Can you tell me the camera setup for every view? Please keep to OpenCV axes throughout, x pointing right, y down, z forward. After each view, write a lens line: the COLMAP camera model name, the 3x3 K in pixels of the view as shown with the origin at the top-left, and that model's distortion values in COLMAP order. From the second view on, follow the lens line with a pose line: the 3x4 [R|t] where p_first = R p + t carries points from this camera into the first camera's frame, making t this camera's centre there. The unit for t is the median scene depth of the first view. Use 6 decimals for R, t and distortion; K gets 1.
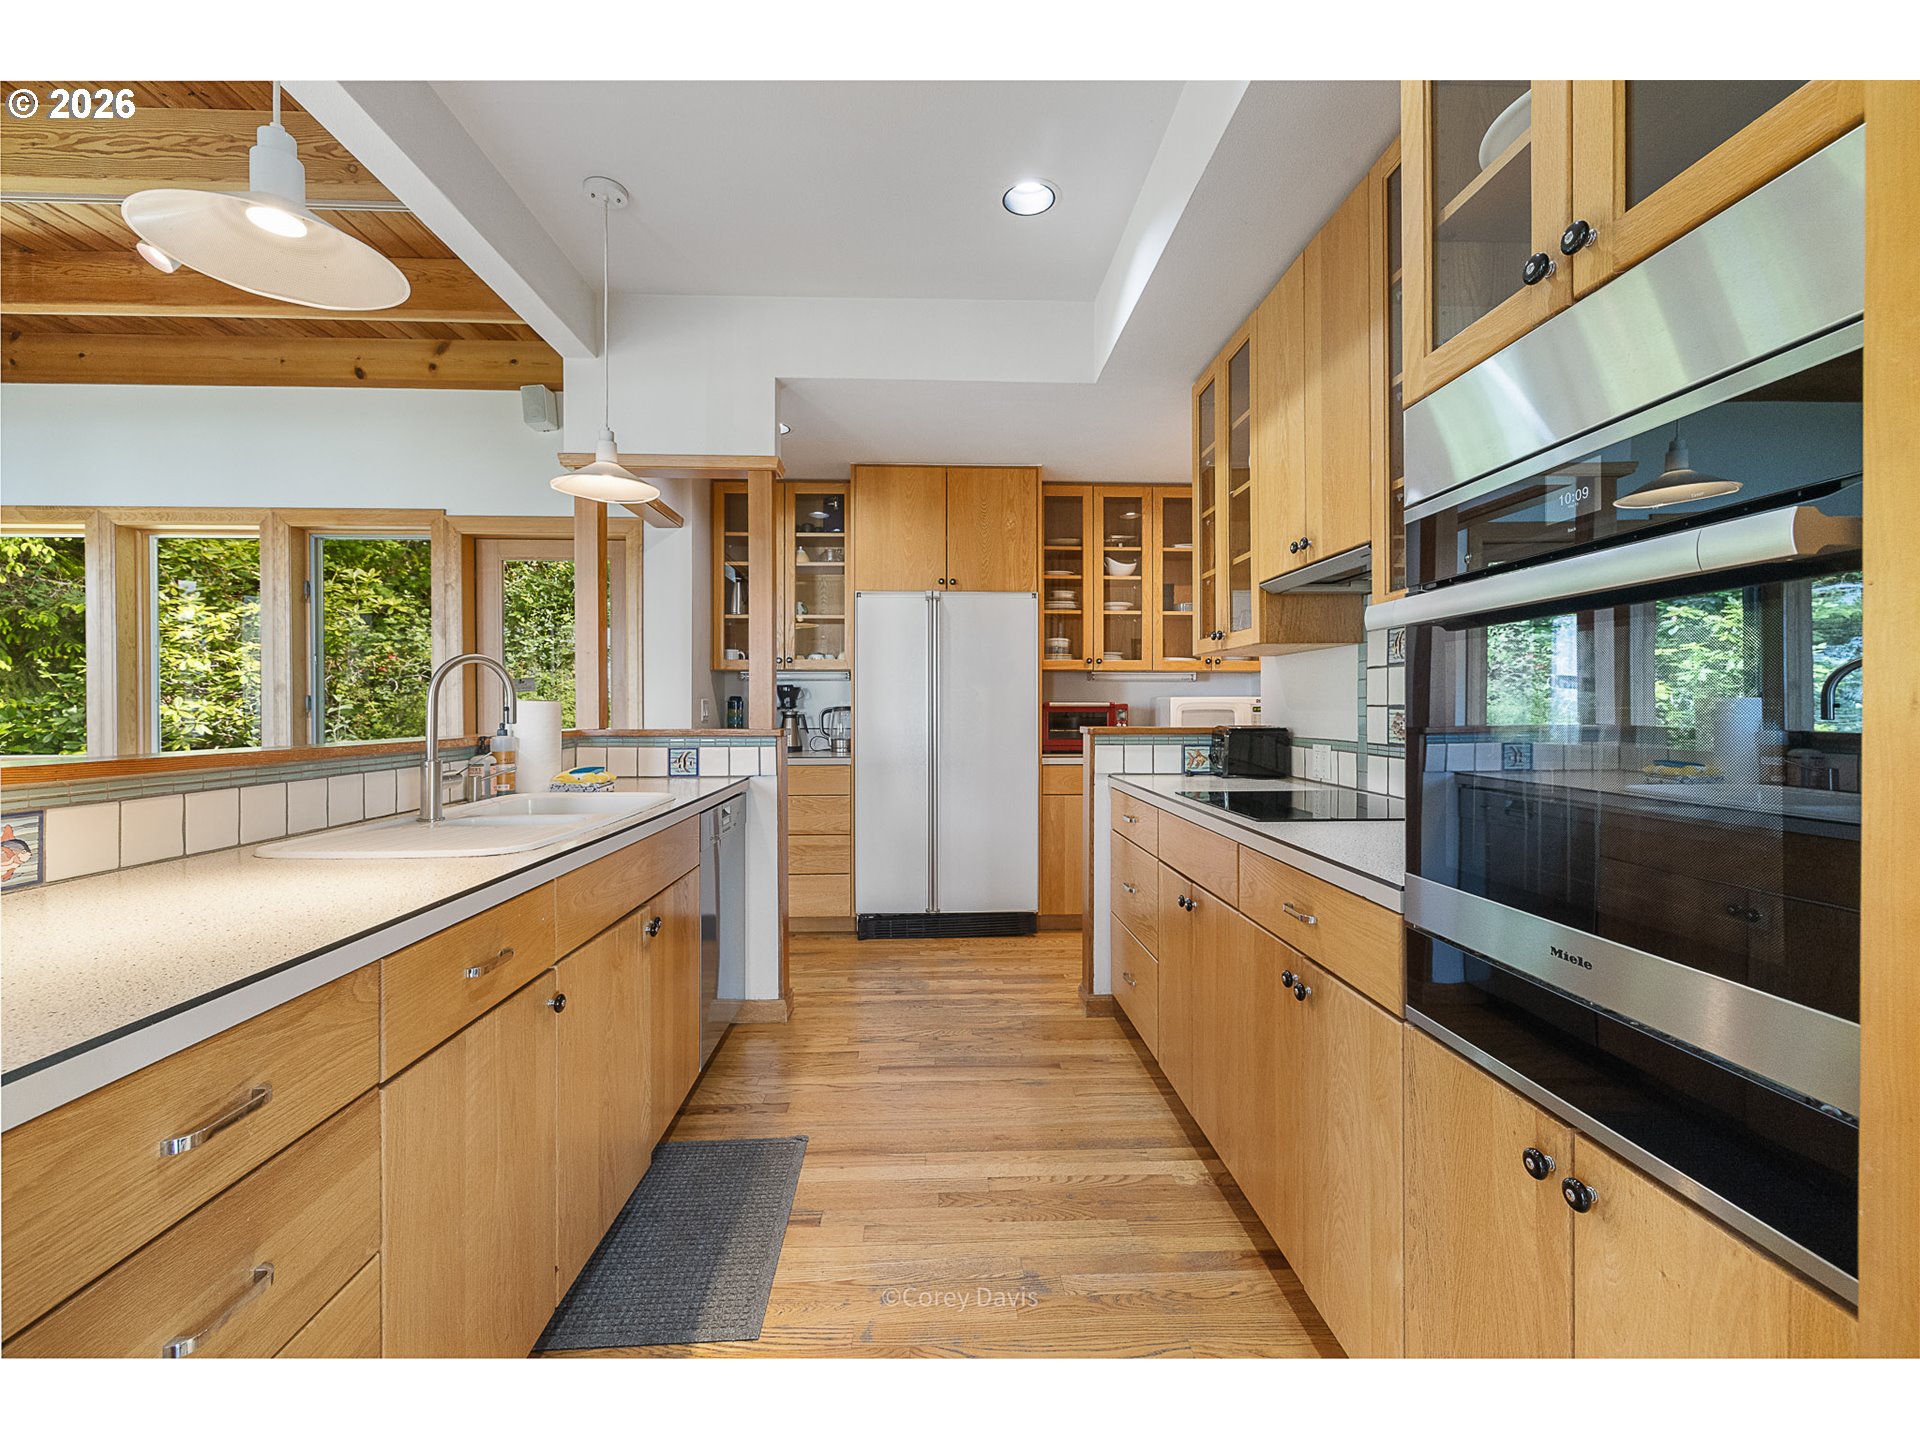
lens RADIAL K [[804.1, 0, 957.5], [0, 804.1, 707.5], [0, 0, 1]] dist [0.000843, 0.000206]
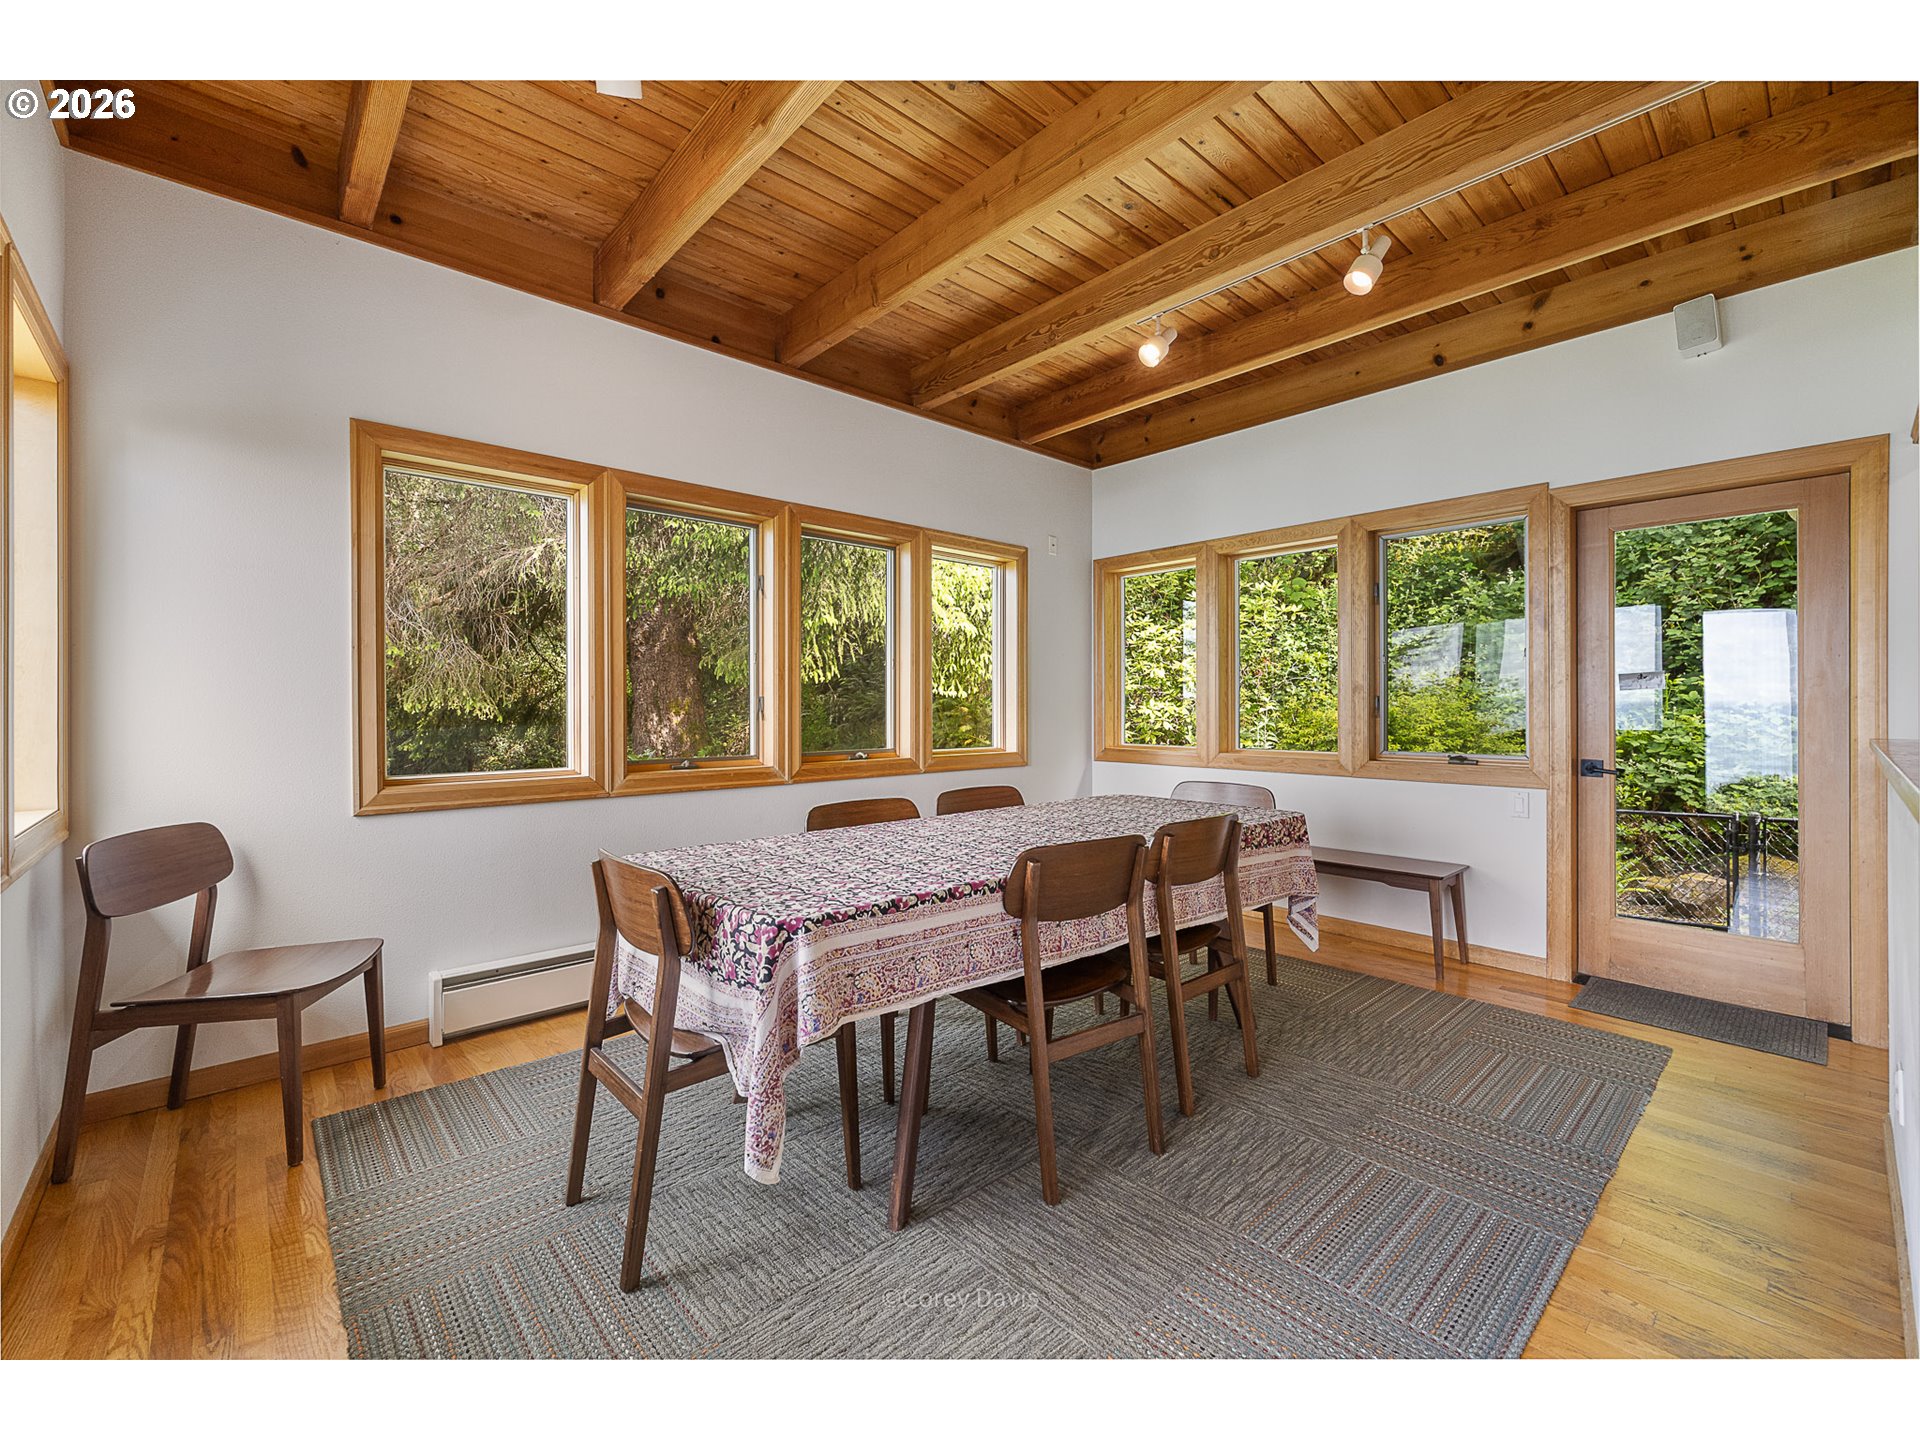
lens RADIAL K [[804.1, 0, 957.5], [0, 804.1, 707.5], [0, 0, 1]] dist [0.000843, 0.000206]
pose [[0.641662, 0.000647, -0.766987, -0.365954], [-0.000588, 1.000000, 0.000353, -0.000182], [0.766987, 0.000224, 0.641663, -0.057067]]
